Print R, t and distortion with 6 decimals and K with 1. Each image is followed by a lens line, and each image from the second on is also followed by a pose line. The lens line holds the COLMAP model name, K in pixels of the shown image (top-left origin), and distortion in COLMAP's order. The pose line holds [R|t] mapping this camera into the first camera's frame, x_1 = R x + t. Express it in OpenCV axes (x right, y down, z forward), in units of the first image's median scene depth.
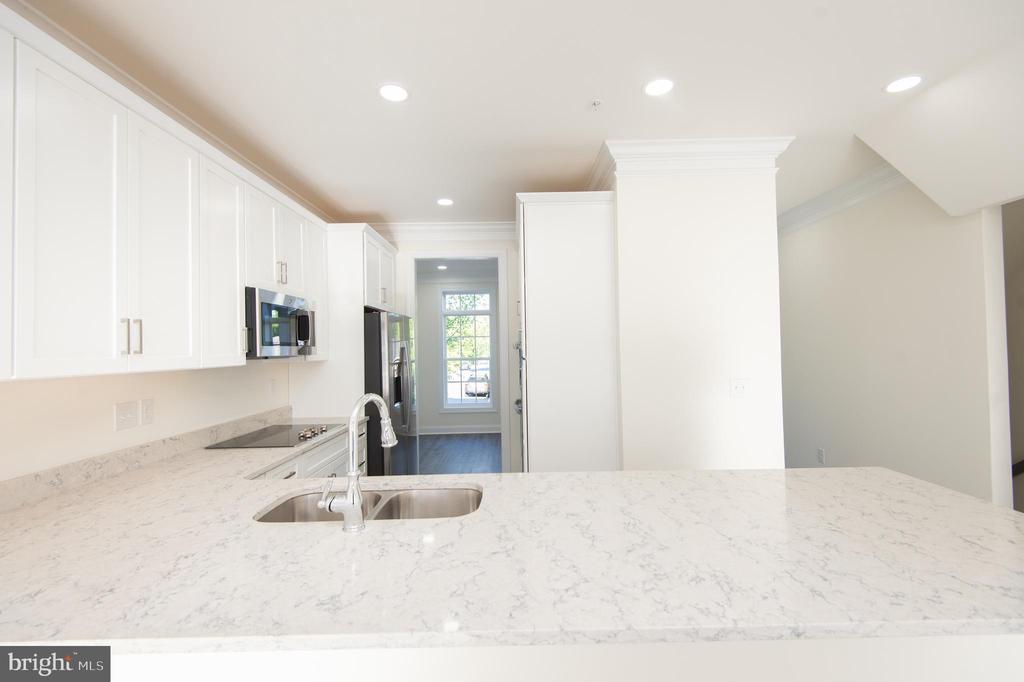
lens RADIAL K [[469.8, 0, 508.9], [0, 469.8, 336.9], [0, 0, 1]] dist [0.028671, -0.016455]
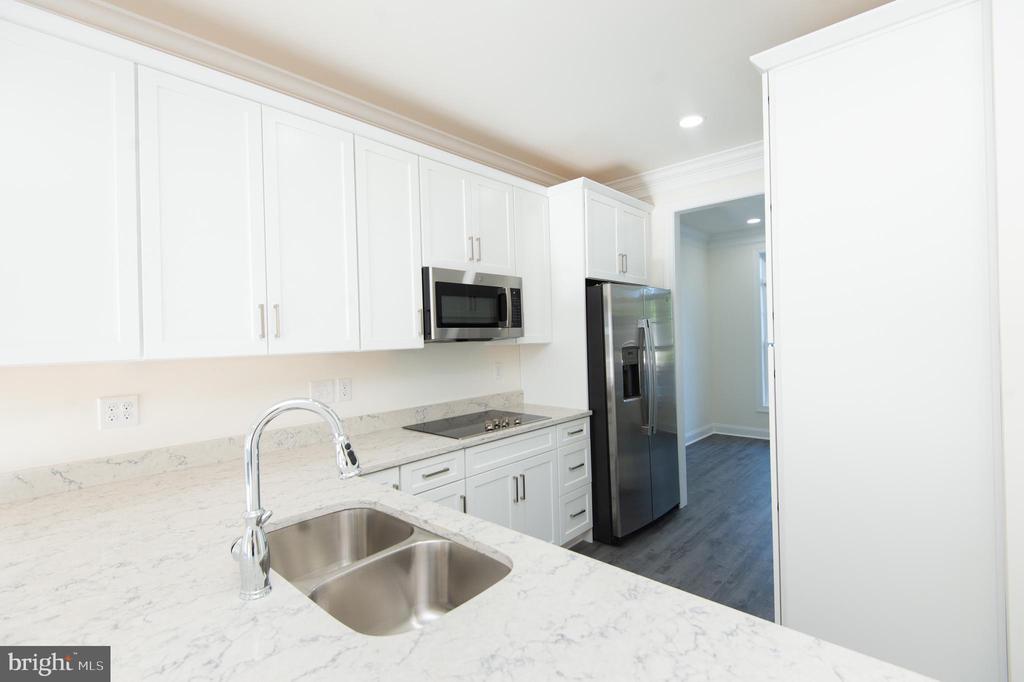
lens RADIAL K [[469.8, 0, 508.9], [0, 469.8, 336.9], [0, 0, 1]] dist [0.028671, -0.016455]
pose [[0.732331, 0.001013, -0.680948, 0.209638], [0.028298, 0.999090, 0.031919, 0.009901], [0.680360, -0.042645, 0.731636, 0.382373]]
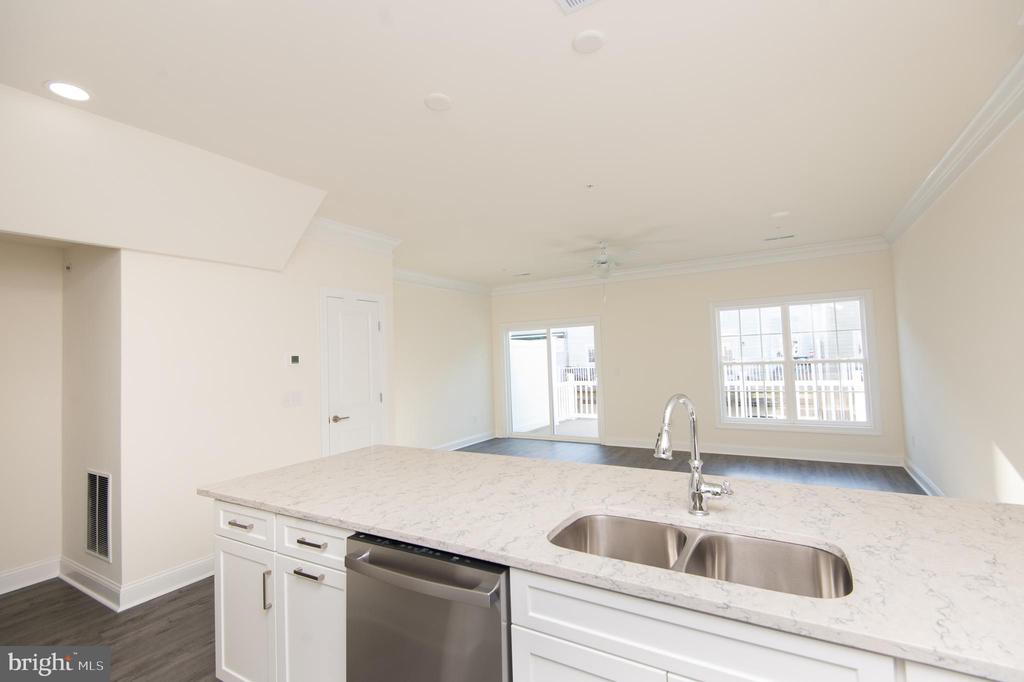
lens RADIAL K [[451.8, 0, 512.0], [0, 451.8, 341.0], [0, 0, 1]] dist [-0.001494, -0.004472]
pose [[-0.856934, 0.069602, 0.510706, -0.261562], [0.042912, 0.997035, -0.063879, 0.028331], [-0.513638, -0.032825, -0.857379, 1.072715]]
